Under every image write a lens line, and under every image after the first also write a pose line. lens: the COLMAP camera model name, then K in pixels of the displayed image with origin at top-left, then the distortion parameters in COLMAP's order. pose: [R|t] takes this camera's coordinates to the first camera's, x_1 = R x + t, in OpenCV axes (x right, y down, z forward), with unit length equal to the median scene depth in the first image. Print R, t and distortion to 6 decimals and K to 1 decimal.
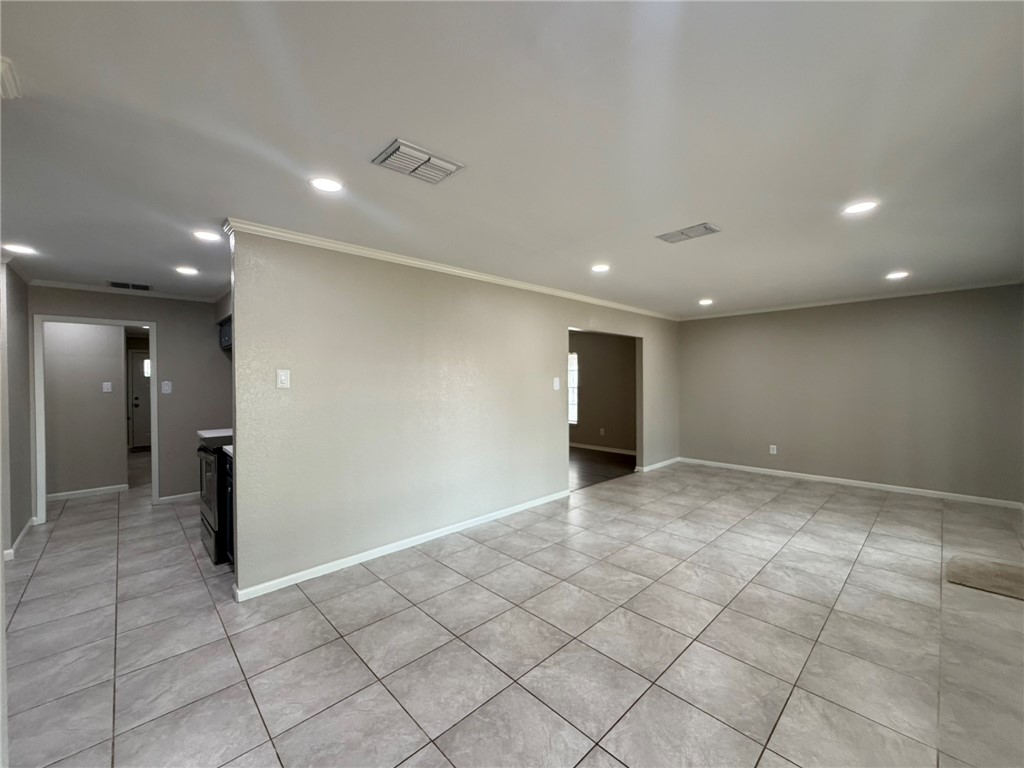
lens RADIAL K [[410.1, 0, 510.2], [0, 410.1, 383.3], [0, 0, 1]] dist [-0.001531, 0.000500]
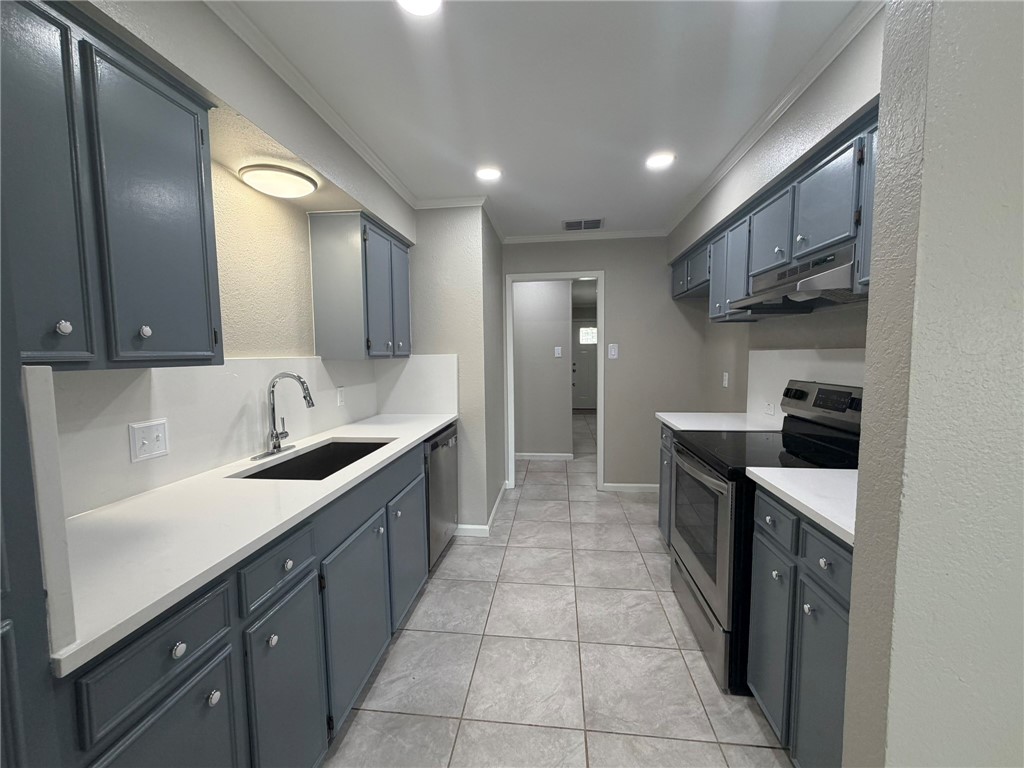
lens RADIAL K [[410.1, 0, 509.5], [0, 410.1, 383.2], [0, 0, 1]] dist [-0.001531, 0.000500]
pose [[0.639091, 0.056536, -0.767051, -0.347379], [0.001180, 0.997222, 0.074484, 0.012630], [0.769130, -0.048507, 0.637248, 0.326173]]
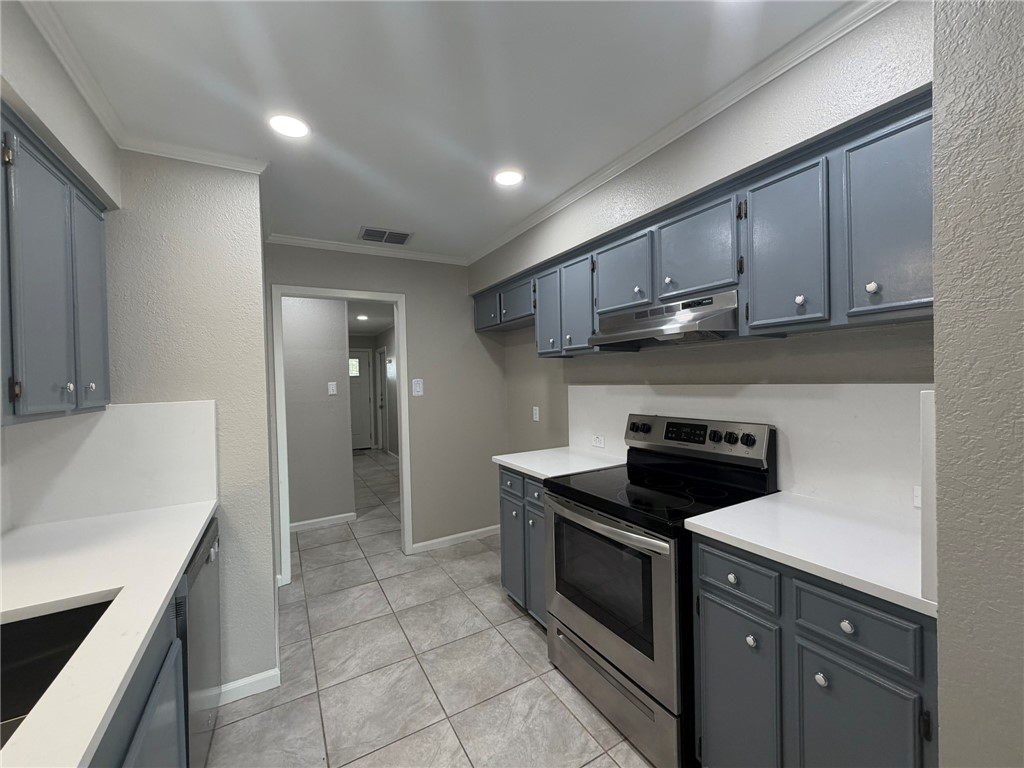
lens RADIAL K [[410.1, 0, 513.2], [0, 410.1, 384.1], [0, 0, 1]] dist [-0.001531, 0.000500]
pose [[0.971641, -0.015060, -0.235982, -0.520280], [0.017256, 0.999825, 0.007242, 0.002090], [0.235831, -0.011108, 0.971730, 0.360898]]
